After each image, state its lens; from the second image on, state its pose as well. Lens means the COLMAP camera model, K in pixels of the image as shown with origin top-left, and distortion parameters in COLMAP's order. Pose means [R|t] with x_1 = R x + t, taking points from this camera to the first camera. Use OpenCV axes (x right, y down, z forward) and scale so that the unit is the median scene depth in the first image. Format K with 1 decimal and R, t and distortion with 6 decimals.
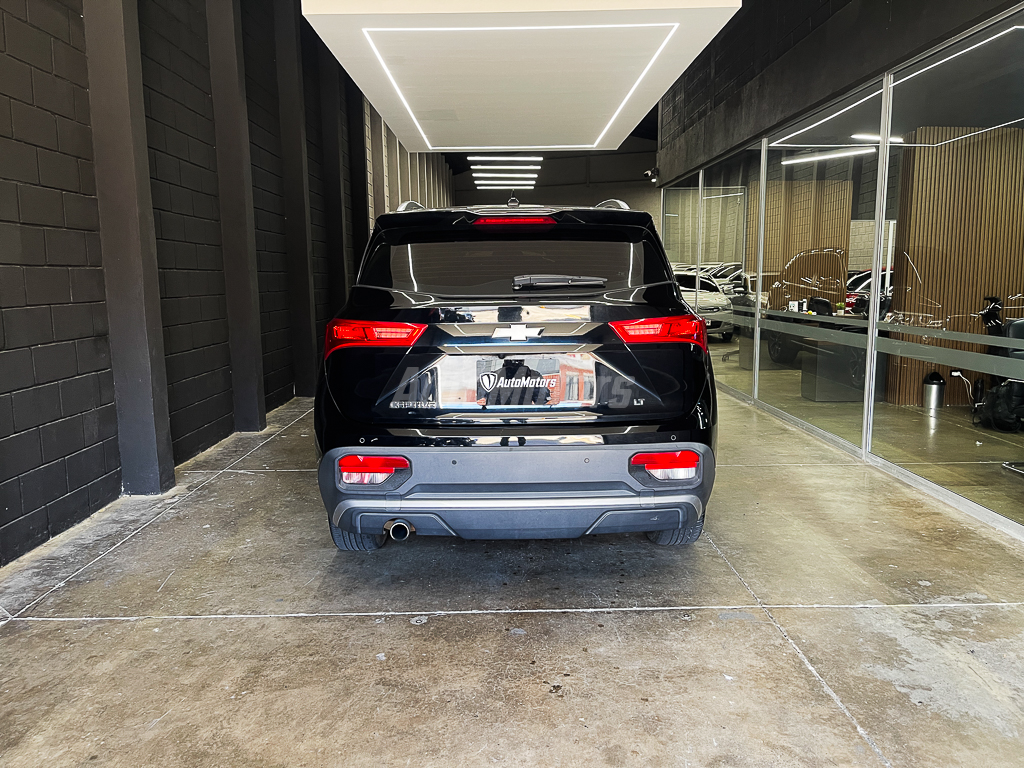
lens RADIAL K [[785.4, 0, 512.8], [0, 785.4, 382.1], [0, 0, 1]] dist [0.035627, -0.029422]
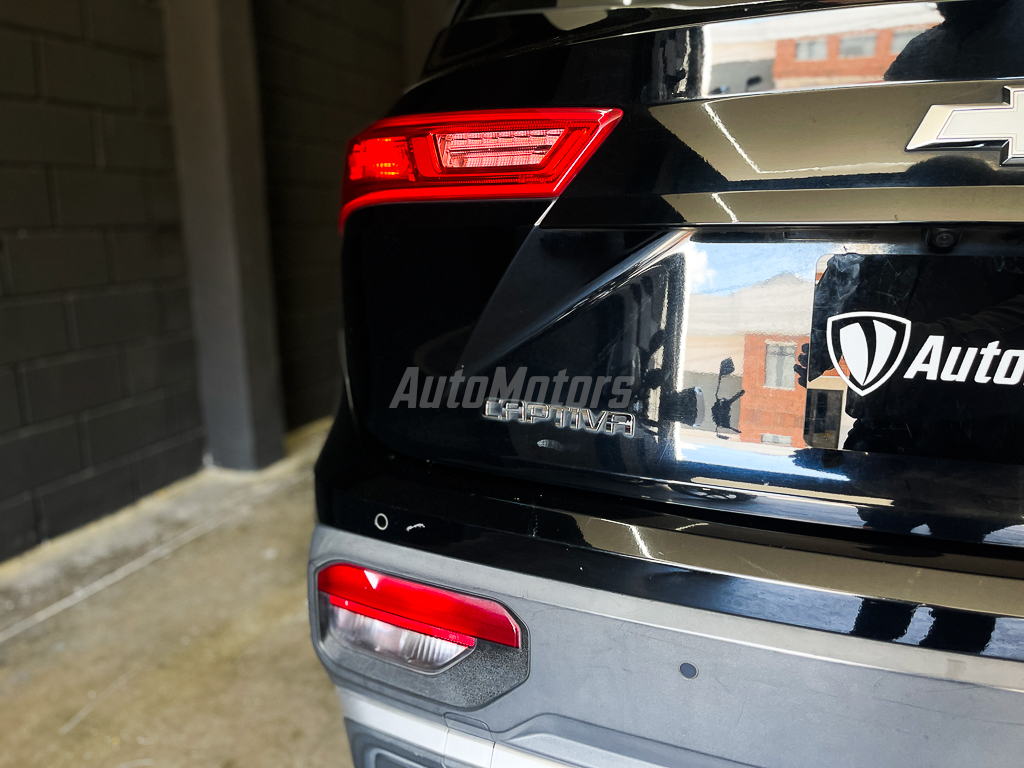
lens RADIAL K [[779.8, 0, 512.4], [0, 779.8, 380.9], [0, 0, 1]] dist [0.019341, 0.003750]
pose [[0.938545, 0.079553, -0.335865, -0.050561], [-0.054478, 0.995022, 0.083447, -0.005393], [0.340831, -0.060022, 0.938207, 0.743751]]
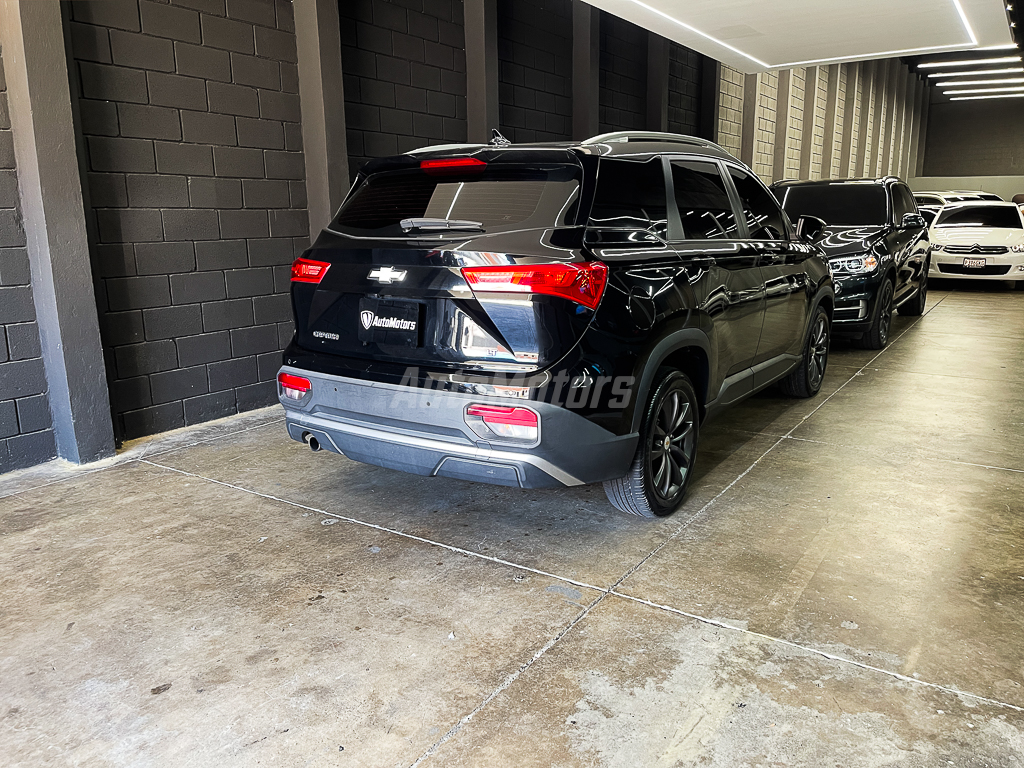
lens RADIAL K [[785.4, 0, 515.8], [0, 785.4, 382.9], [0, 0, 1]] dist [0.035627, -0.029422]
pose [[0.819416, 0.119346, -0.560637, 0.749968], [-0.070766, 0.991665, 0.107671, -0.044596], [0.568814, -0.048553, 0.821032, 0.224344]]
